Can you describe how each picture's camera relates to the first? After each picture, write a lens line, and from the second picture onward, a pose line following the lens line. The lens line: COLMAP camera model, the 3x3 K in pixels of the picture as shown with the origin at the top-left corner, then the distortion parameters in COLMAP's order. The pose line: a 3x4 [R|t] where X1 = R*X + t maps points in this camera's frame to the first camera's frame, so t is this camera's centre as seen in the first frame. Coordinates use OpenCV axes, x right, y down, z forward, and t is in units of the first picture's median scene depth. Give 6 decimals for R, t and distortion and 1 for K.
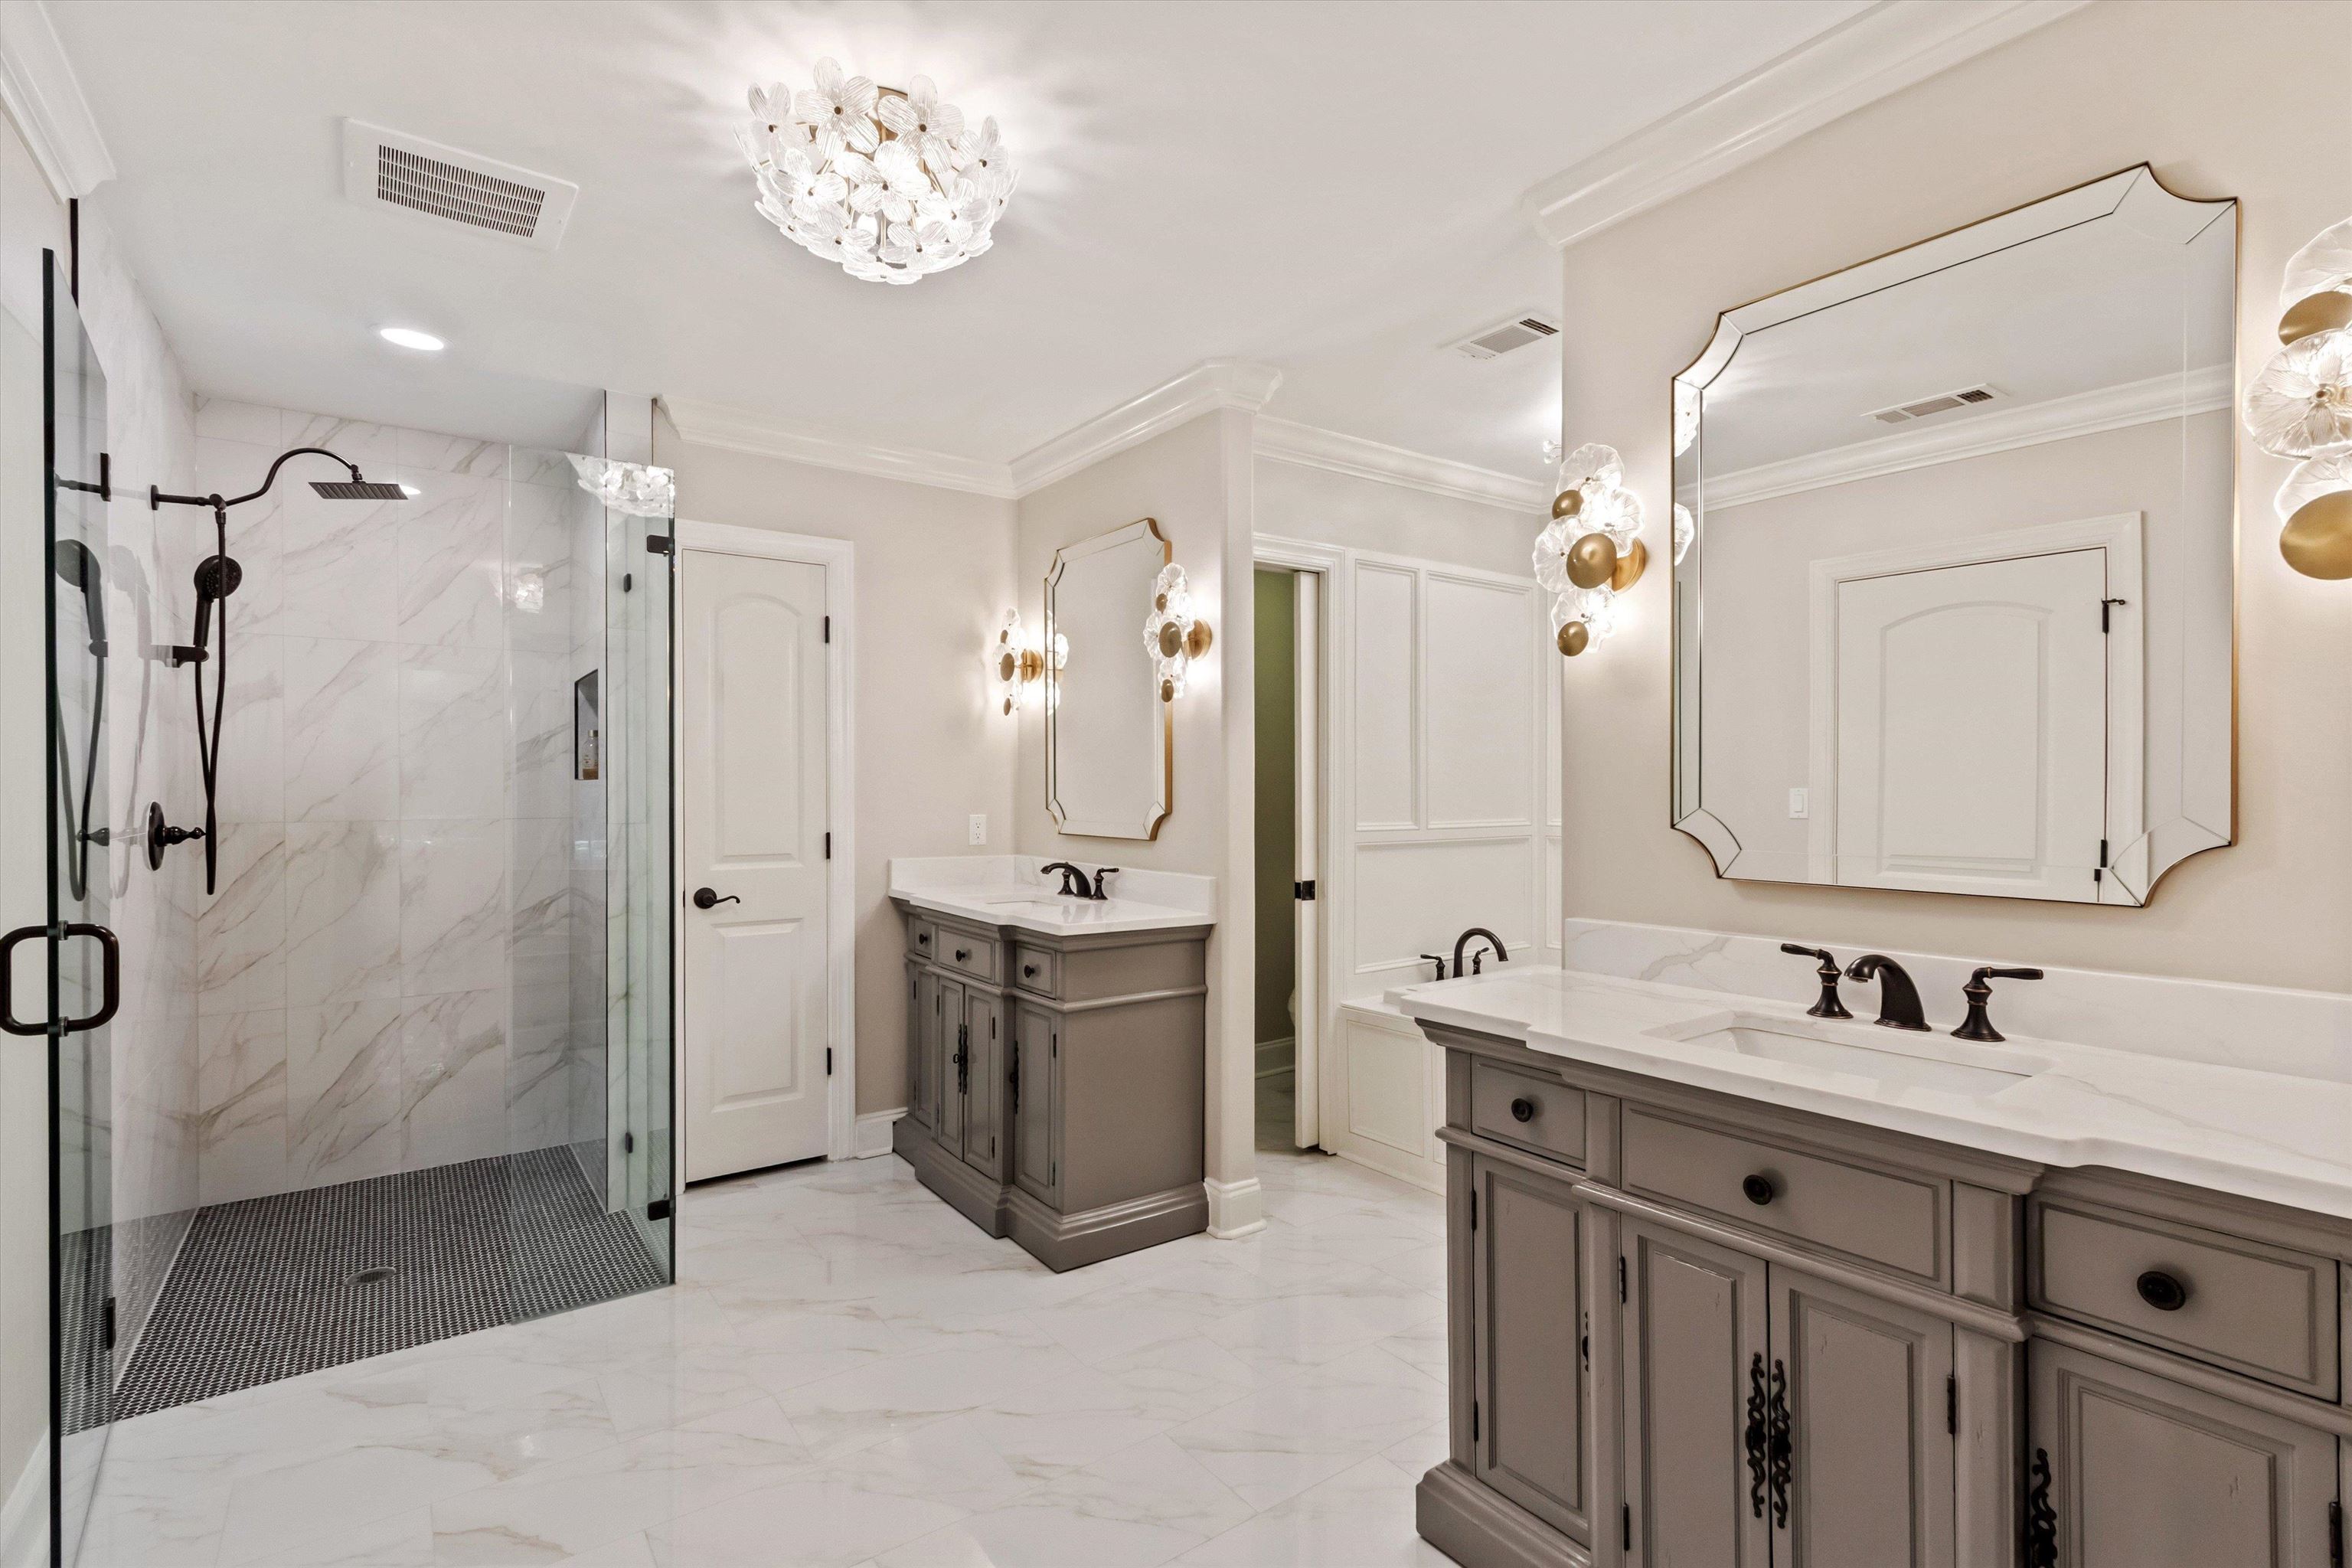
lens RADIAL K [[1074.6, 0, 1173.9], [0, 1074.6, 791.9], [0, 0, 1]] dist [0.000061, -0.000082]
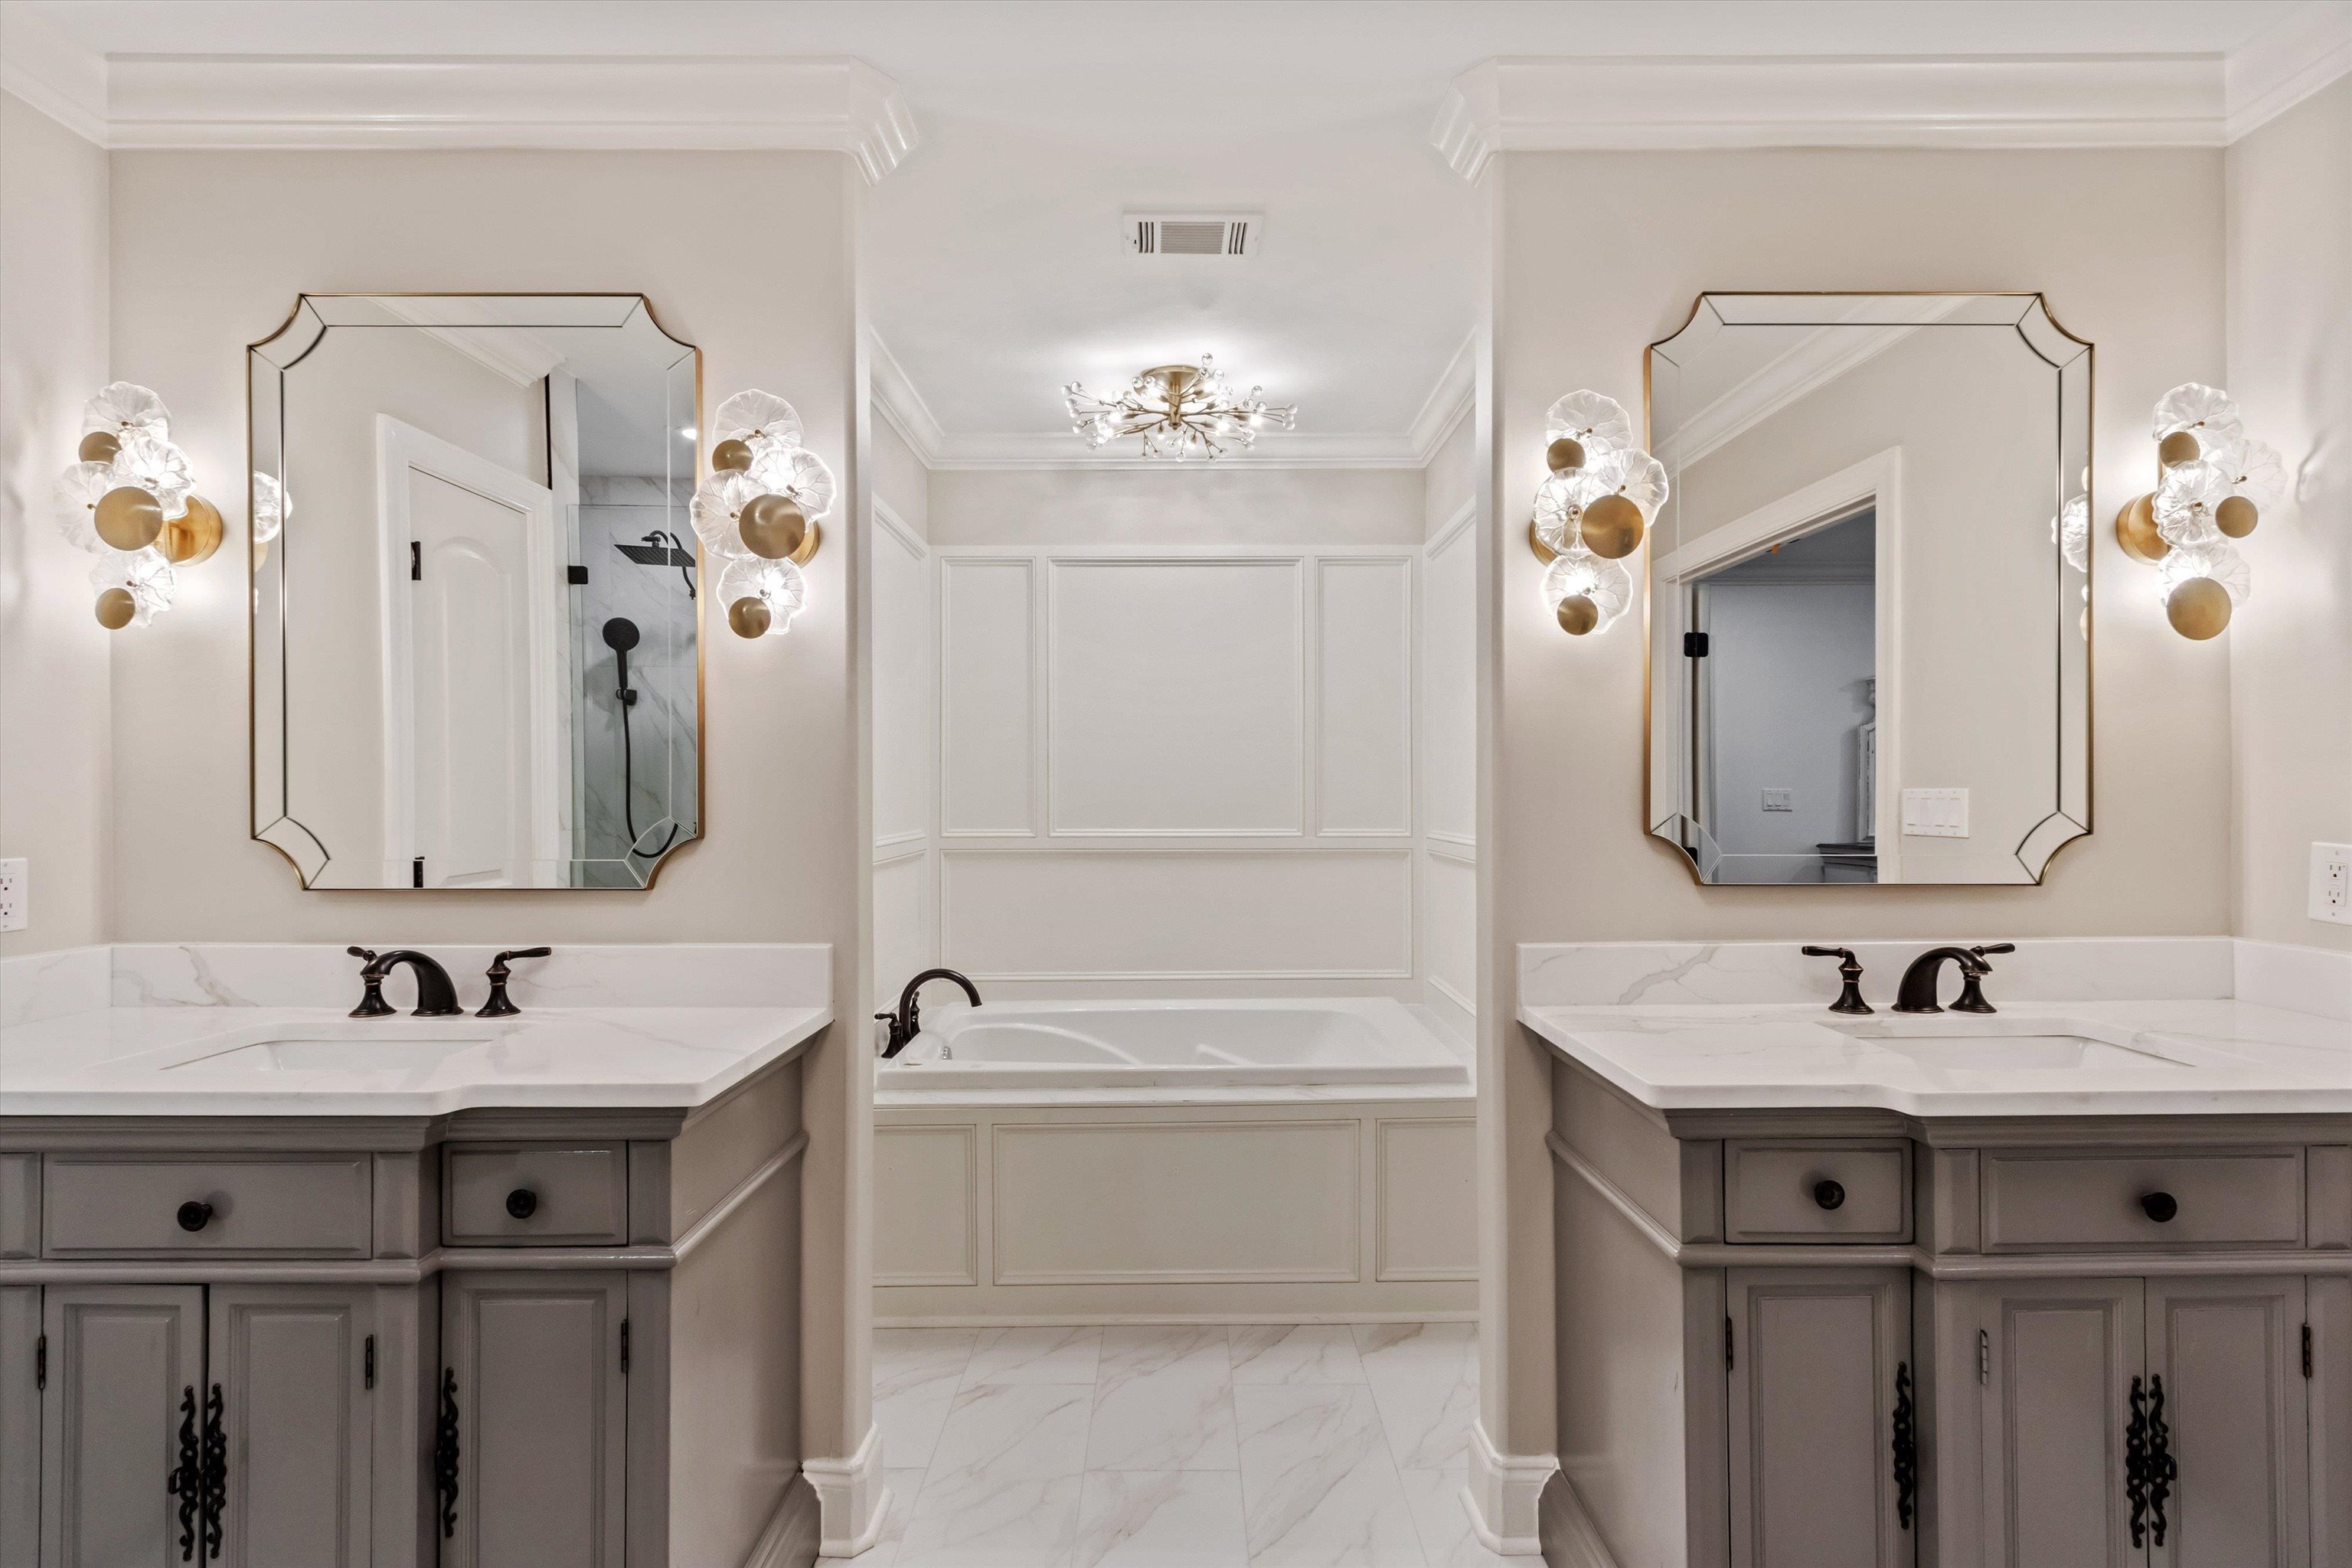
lens RADIAL K [[1106.5, 0, 1176.0], [0, 1106.5, 784.0], [0, 0, 1]] dist [0.001239, 0.001021]
pose [[0.587564, -0.000608, 0.809177, -0.521780], [0.005723, 0.999978, -0.003404, -0.007388], [-0.809157, 0.006631, 0.587555, 0.754426]]
